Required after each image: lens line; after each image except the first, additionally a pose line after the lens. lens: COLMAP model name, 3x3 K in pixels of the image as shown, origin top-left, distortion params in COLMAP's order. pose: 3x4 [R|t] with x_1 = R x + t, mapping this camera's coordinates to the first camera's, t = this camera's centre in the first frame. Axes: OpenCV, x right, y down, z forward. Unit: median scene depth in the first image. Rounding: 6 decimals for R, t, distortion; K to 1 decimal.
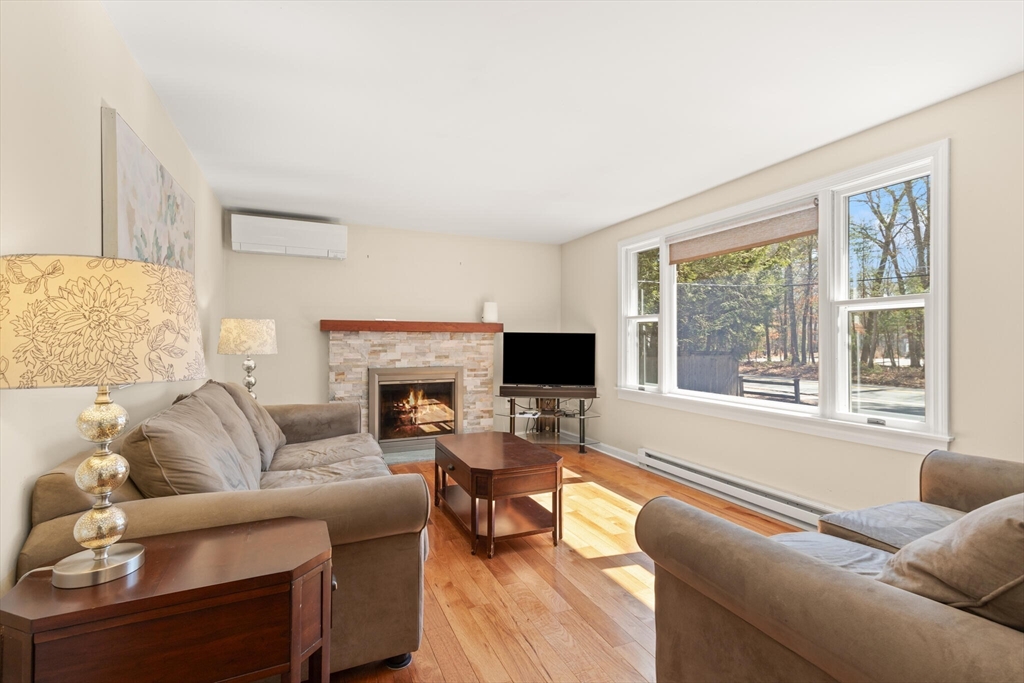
lens RADIAL K [[467.0, 0, 519.5], [0, 467.0, 340.3], [0, 0, 1]] dist [0.013789, -0.000690]
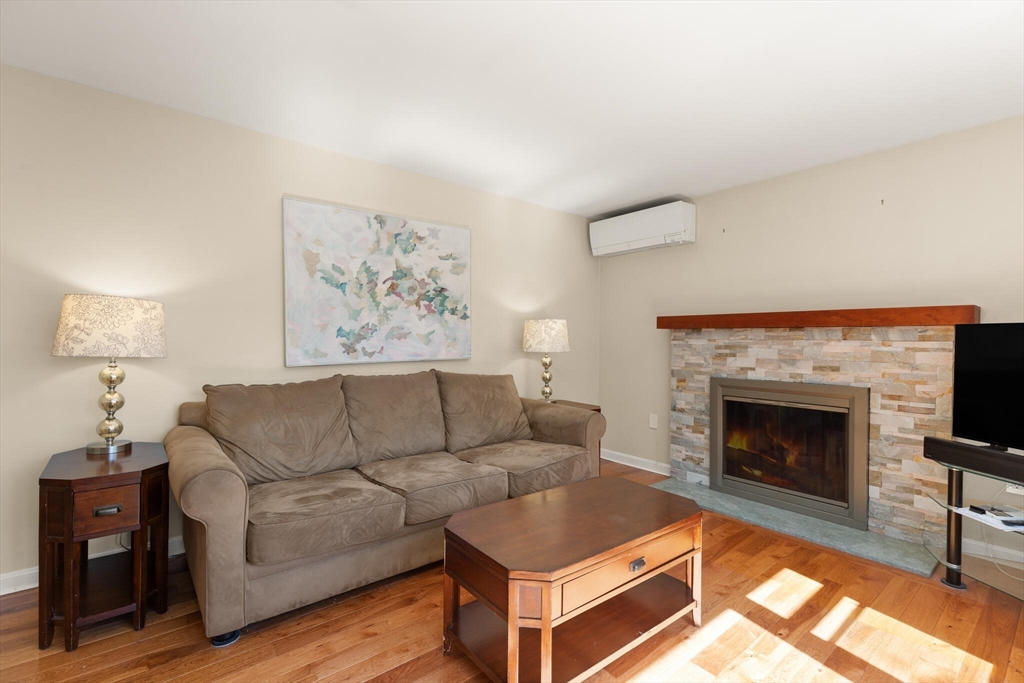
lens RADIAL K [[467.0, 0, 517.2], [0, 467.0, 340.7], [0, 0, 1]] dist [0.013789, -0.000690]
pose [[0.254372, 0.003824, -0.967099, 0.334201], [-0.007715, 0.999968, 0.001924, 0.001655], [0.967076, 0.006972, 0.254394, 0.485864]]
